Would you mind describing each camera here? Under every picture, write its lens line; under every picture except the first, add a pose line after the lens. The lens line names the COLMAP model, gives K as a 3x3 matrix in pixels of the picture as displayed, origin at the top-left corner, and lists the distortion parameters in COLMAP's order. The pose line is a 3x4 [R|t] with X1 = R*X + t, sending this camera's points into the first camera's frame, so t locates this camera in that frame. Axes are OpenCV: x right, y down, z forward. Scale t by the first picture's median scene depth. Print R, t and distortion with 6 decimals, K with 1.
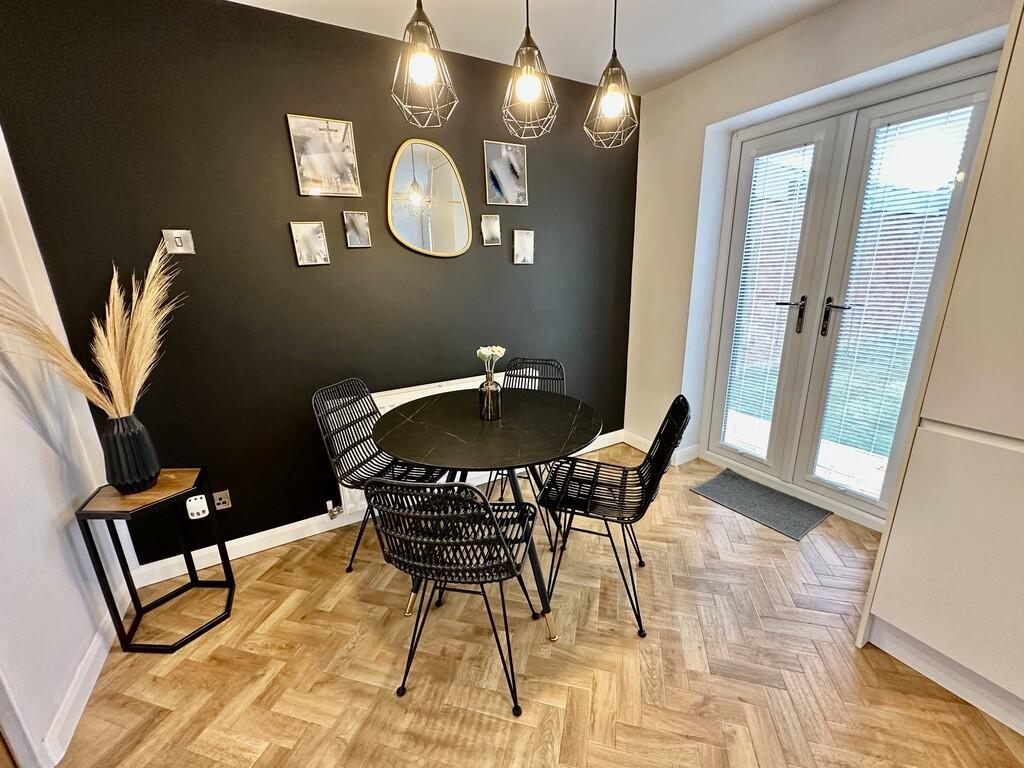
lens RADIAL K [[408.8, 0, 509.8], [0, 408.8, 380.2], [0, 0, 1]] dist [-0.001750, -0.000514]
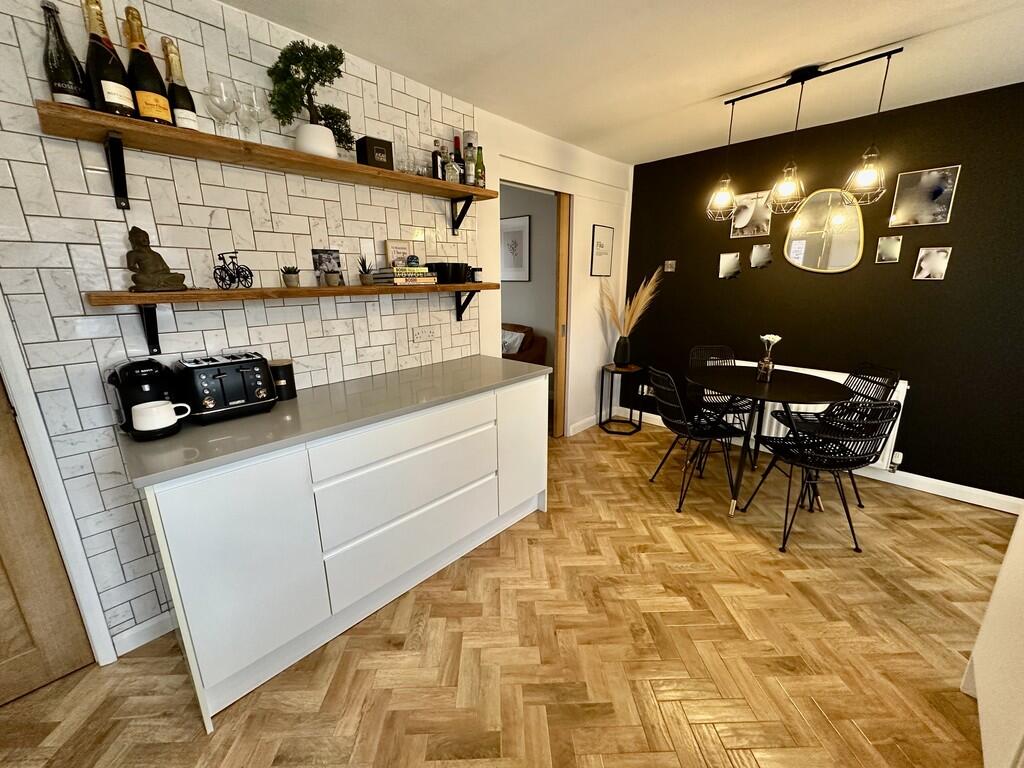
lens RADIAL K [[408.8, 0, 510.9], [0, 408.8, 385.1], [0, 0, 1]] dist [-0.001750, -0.000514]
pose [[0.279652, 0.270500, -0.921208, 1.245608], [-0.253690, 0.946208, 0.200828, 0.043093], [0.925979, 0.177540, 0.333232, -0.440057]]
